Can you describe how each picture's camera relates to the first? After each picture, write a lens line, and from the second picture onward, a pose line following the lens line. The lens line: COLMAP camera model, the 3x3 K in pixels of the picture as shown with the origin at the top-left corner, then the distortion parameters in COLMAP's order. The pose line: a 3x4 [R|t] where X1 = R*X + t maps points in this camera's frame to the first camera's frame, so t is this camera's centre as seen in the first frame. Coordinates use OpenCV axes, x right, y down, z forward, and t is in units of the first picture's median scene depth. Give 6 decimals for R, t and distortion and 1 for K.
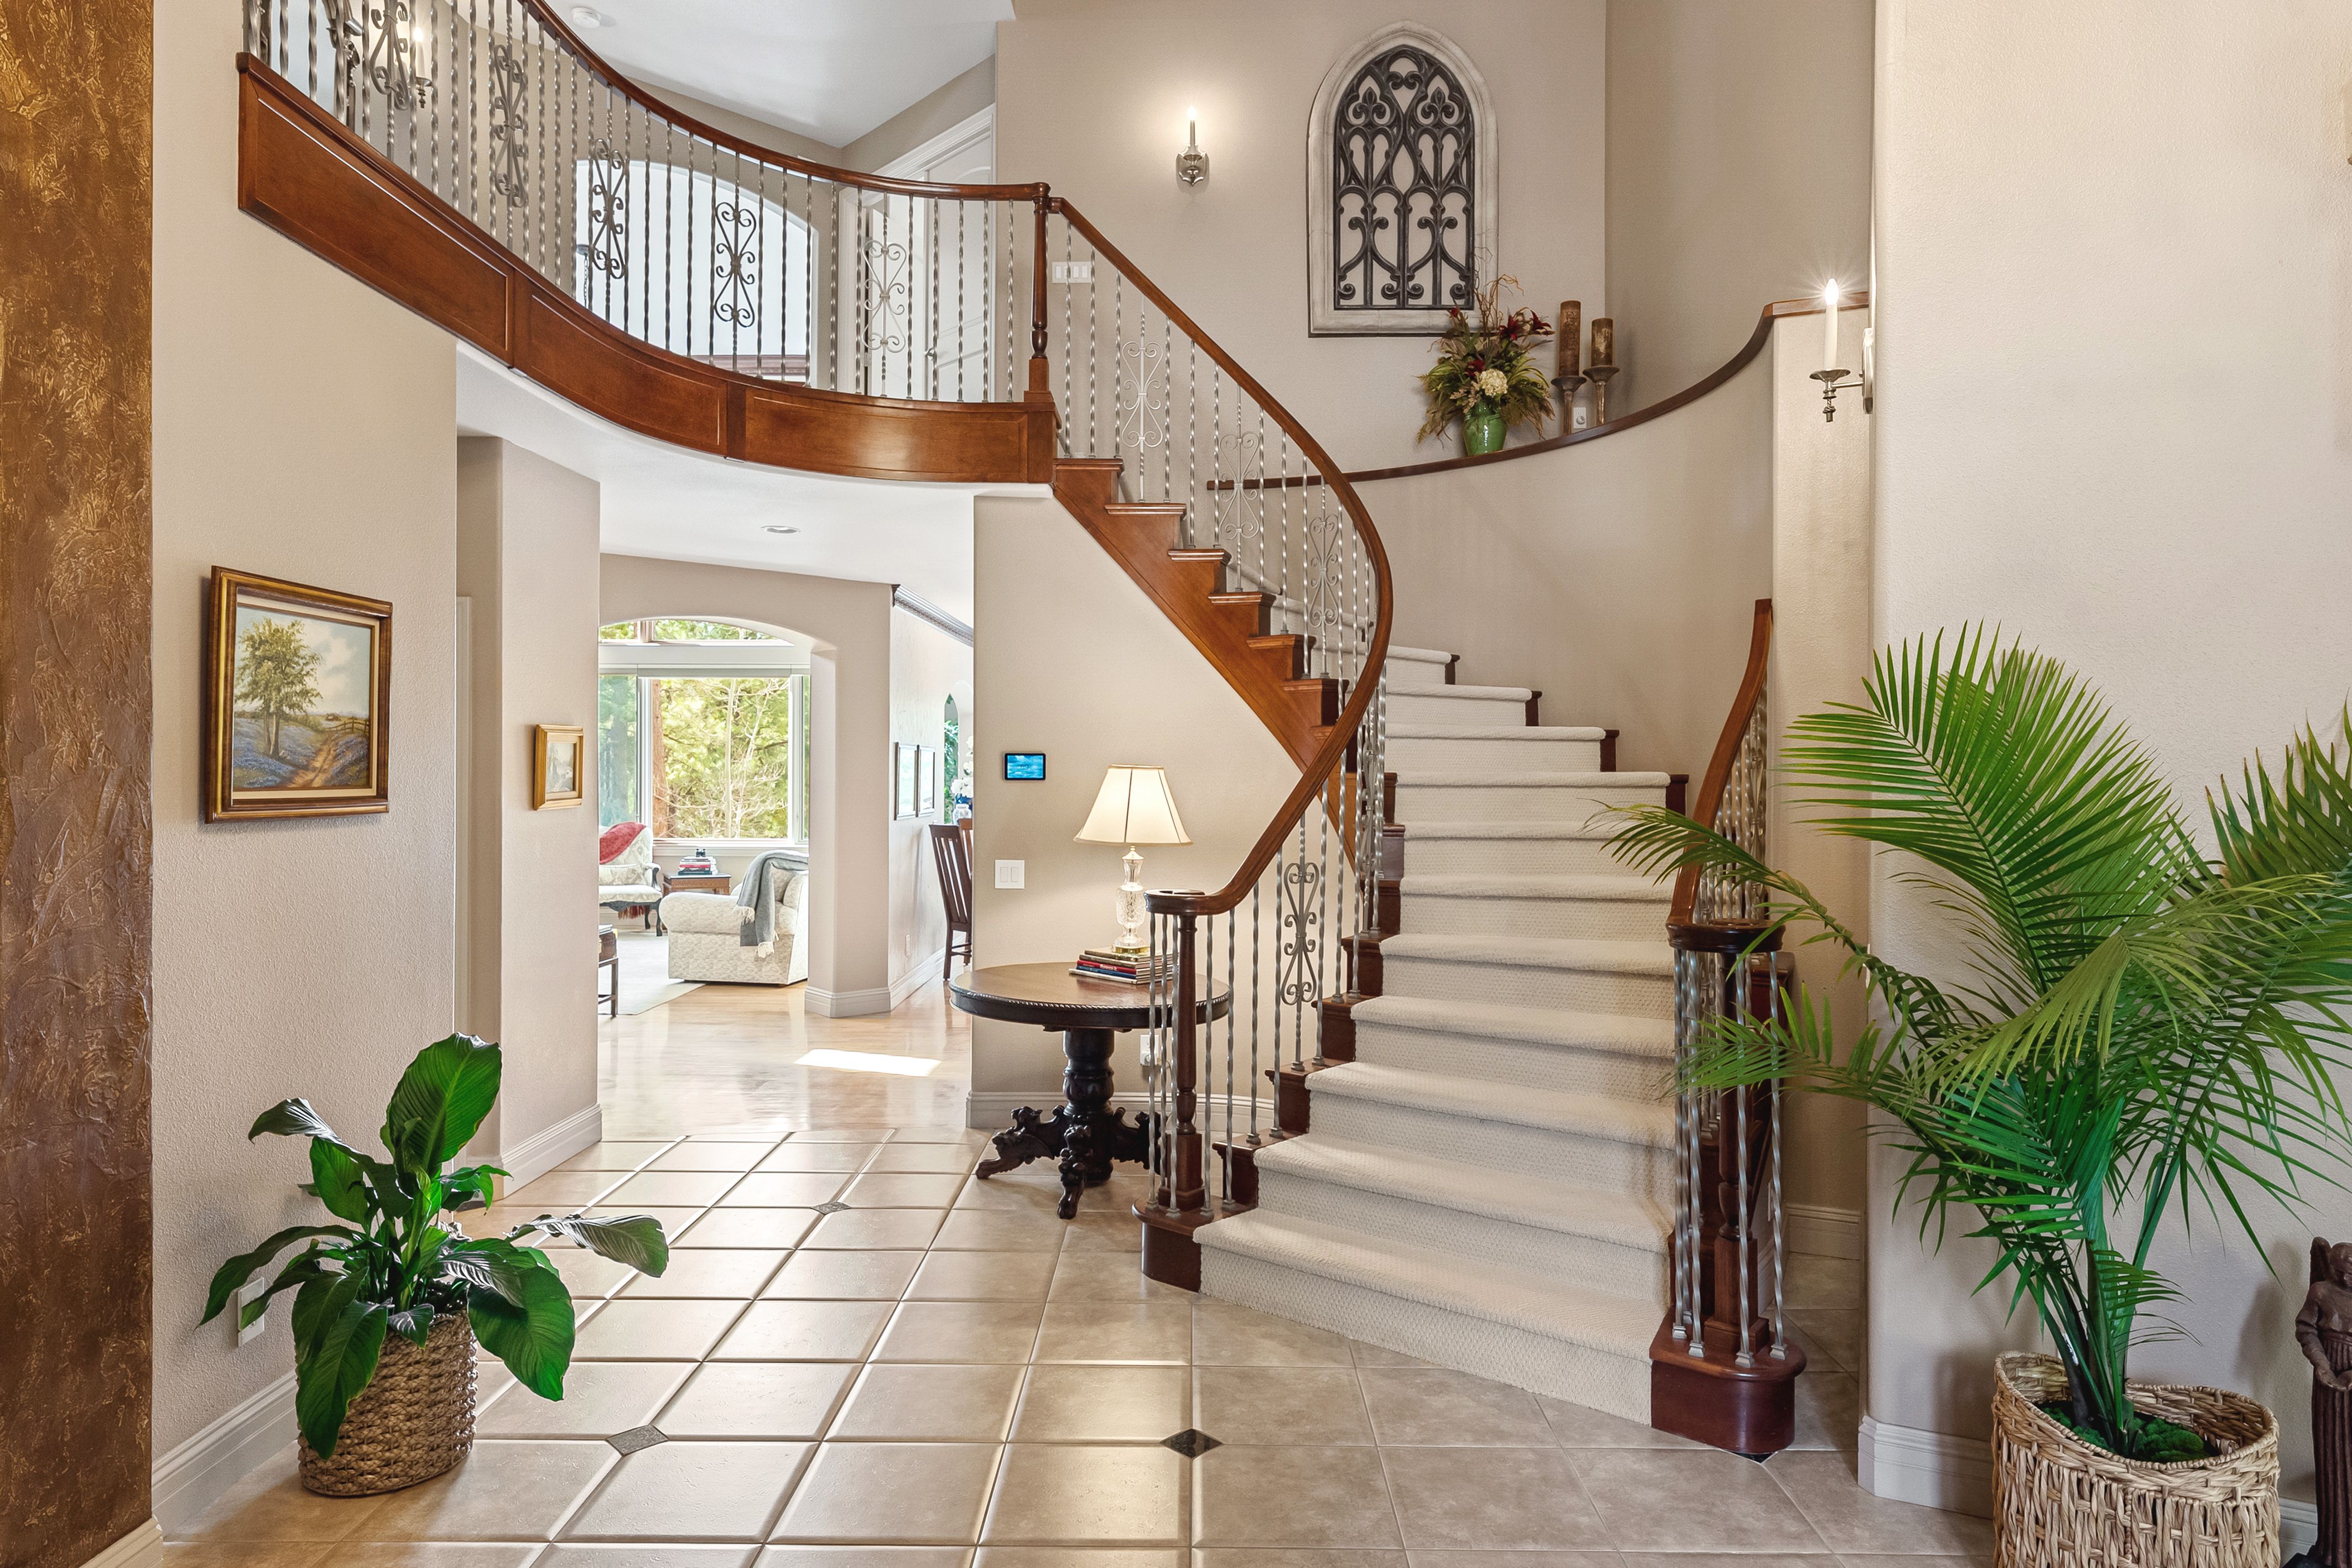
lens RADIAL K [[1374.1, 0, 1179.8], [0, 1374.1, 774.6], [0, 0, 1]] dist [0.000890, 0.000042]
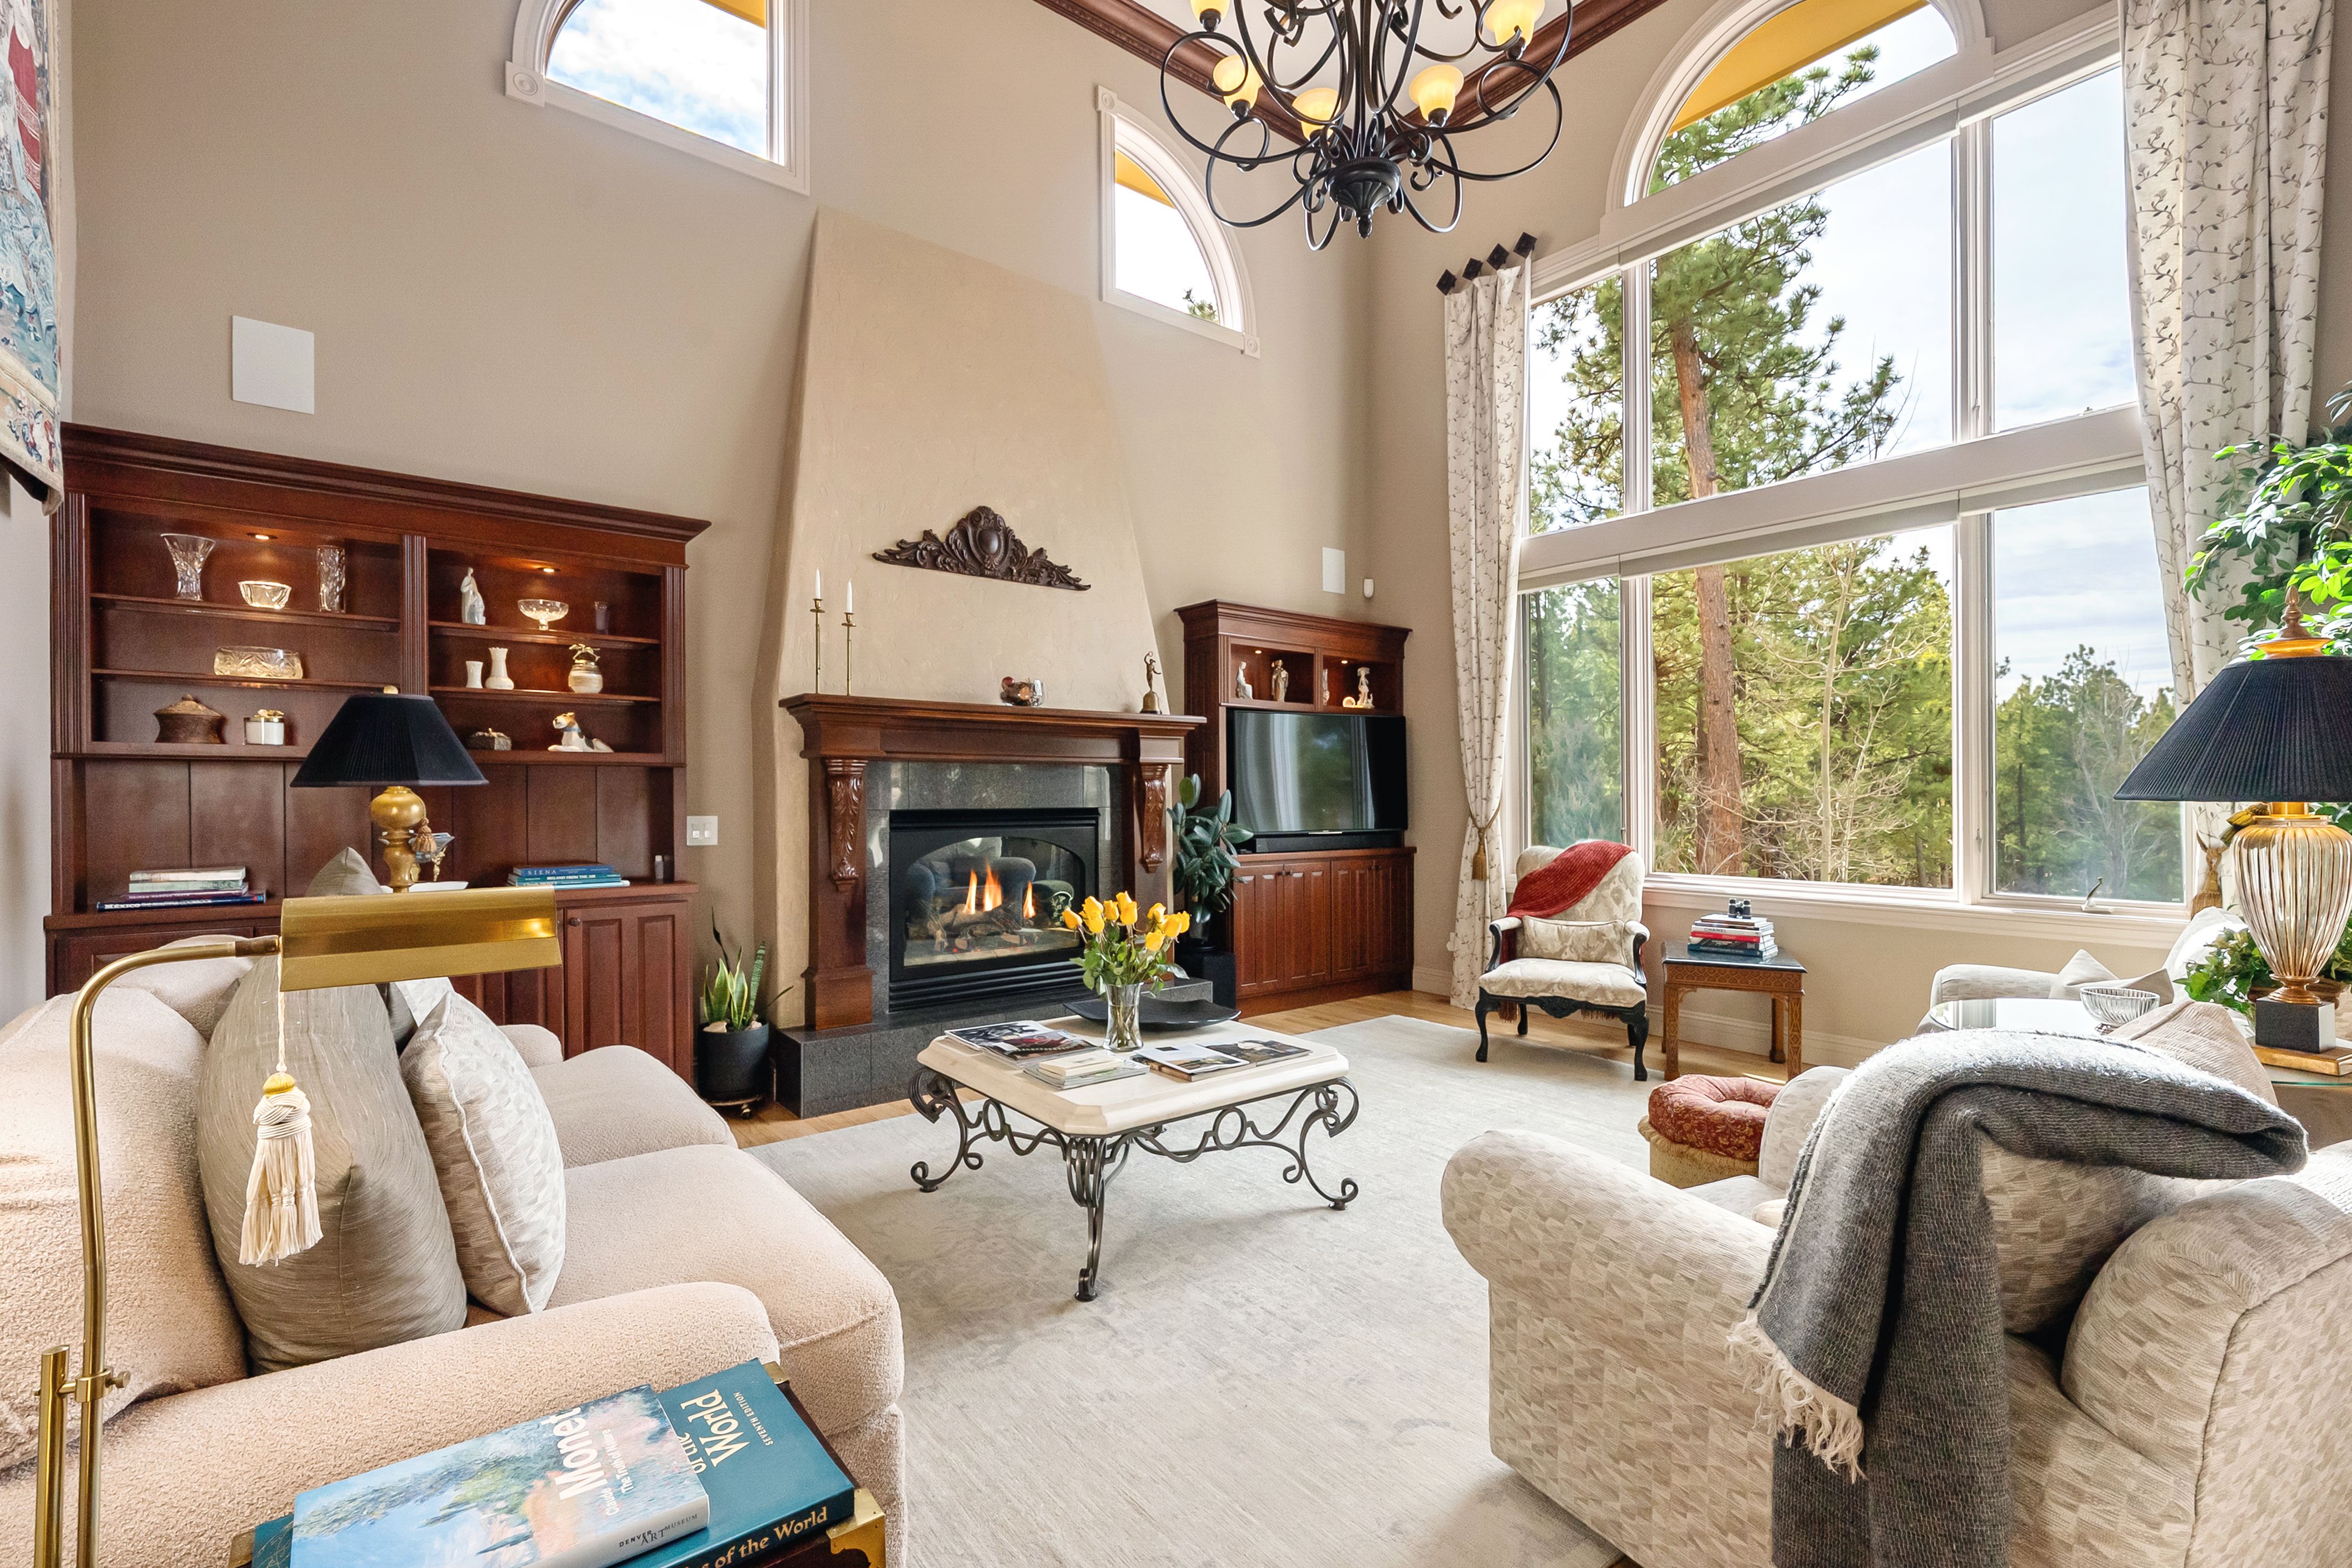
lens RADIAL K [[1047.0, 0, 1177.5], [0, 1047.0, 792.1], [0, 0, 1]] dist [-0.001132, -0.000040]
pose [[0.637924, 0.004422, -0.770087, -0.192256], [-0.007669, 0.999970, -0.000611, 0.016871], [0.770061, 0.006295, 0.637939, 0.617273]]
